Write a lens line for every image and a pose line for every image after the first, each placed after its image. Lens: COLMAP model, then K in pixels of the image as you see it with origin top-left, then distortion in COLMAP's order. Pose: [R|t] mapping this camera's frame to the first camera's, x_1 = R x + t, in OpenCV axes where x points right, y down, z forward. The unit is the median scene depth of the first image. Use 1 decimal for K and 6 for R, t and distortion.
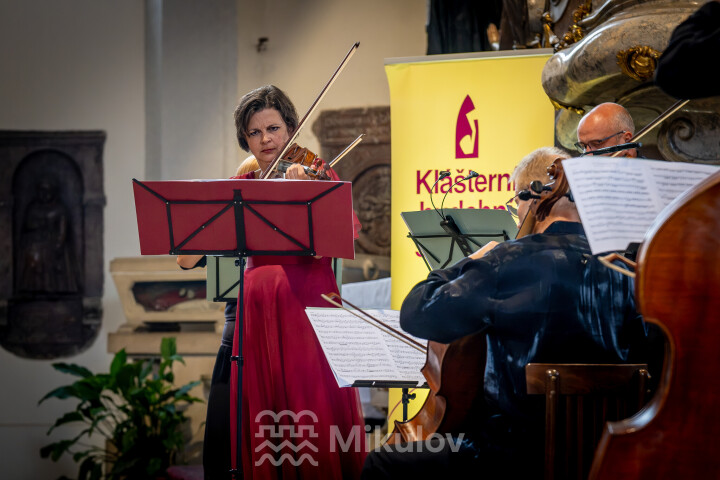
lens RADIAL K [[3211.0, 0, 360.0], [0, 3211.0, 240.0], [0, 0, 1]] dist [0.136284, -2.842412]
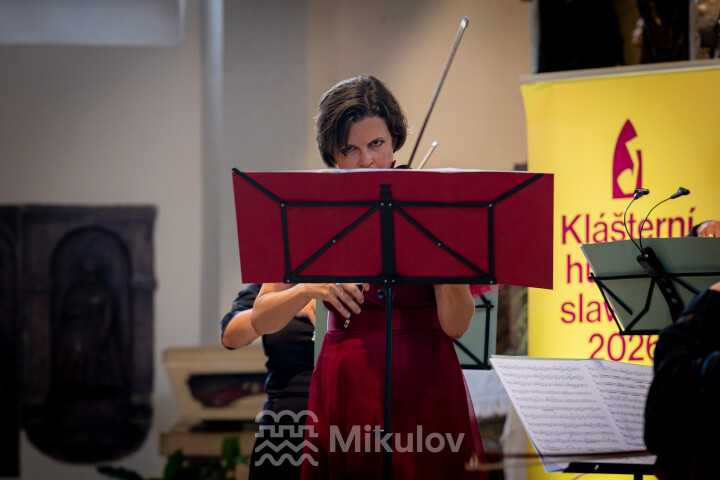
lens RADIAL K [[3033.6, 0, 360.0], [0, 3033.6, 240.0], [0, 0, 1]] dist [0.222966, -3.501215]
pose [[0.999983, 0.001558, -0.005554, -0.028347], [-0.001791, 0.999101, -0.042352, 0.016575], [0.005483, 0.042361, 0.999087, 0.251048]]
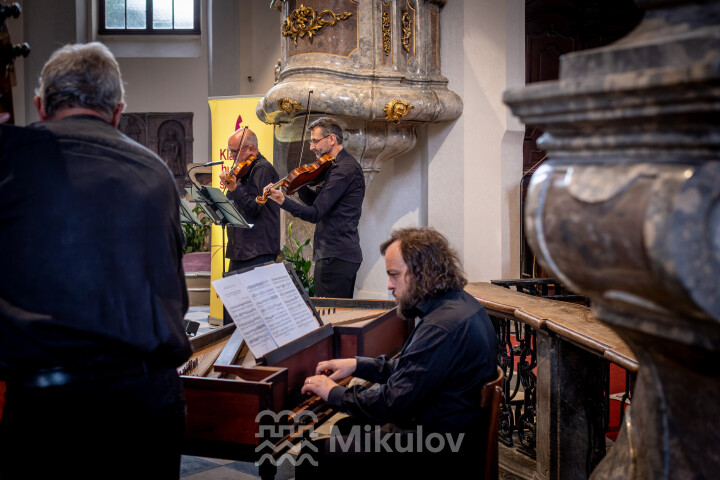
lens RADIAL K [[950.5, 0, 359.2], [0, 950.5, 209.9], [0, 0, 1]] dist [-0.008543, -0.007069]
pose [[0.998419, 0.005151, -0.055979, 0.149778], [0.000043, 0.995723, 0.092394, -0.040596], [0.056216, -0.092250, 0.994148, 0.362609]]
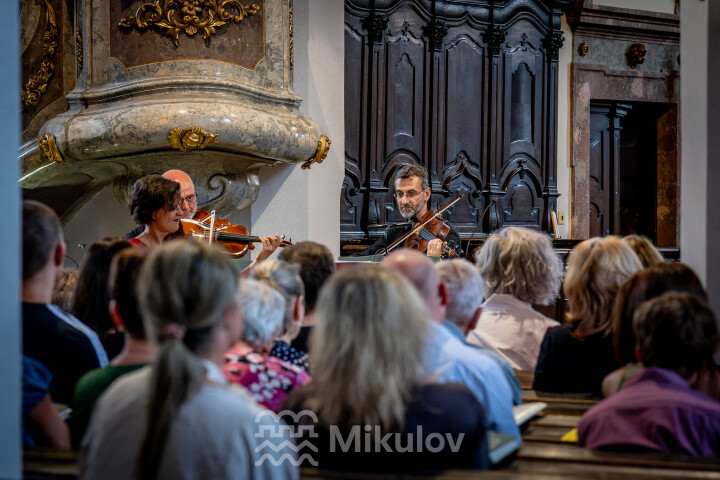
lens RADIAL K [[3211.0, 0, 360.0], [0, 3211.0, 240.0], [0, 0, 1]] dist [0.136284, -2.842412]
pose [[0.709564, 0.004465, 0.704627, -0.729866], [-0.037530, 0.998800, 0.031464, -0.051768], [-0.703641, -0.048770, 0.708880, -0.007118]]
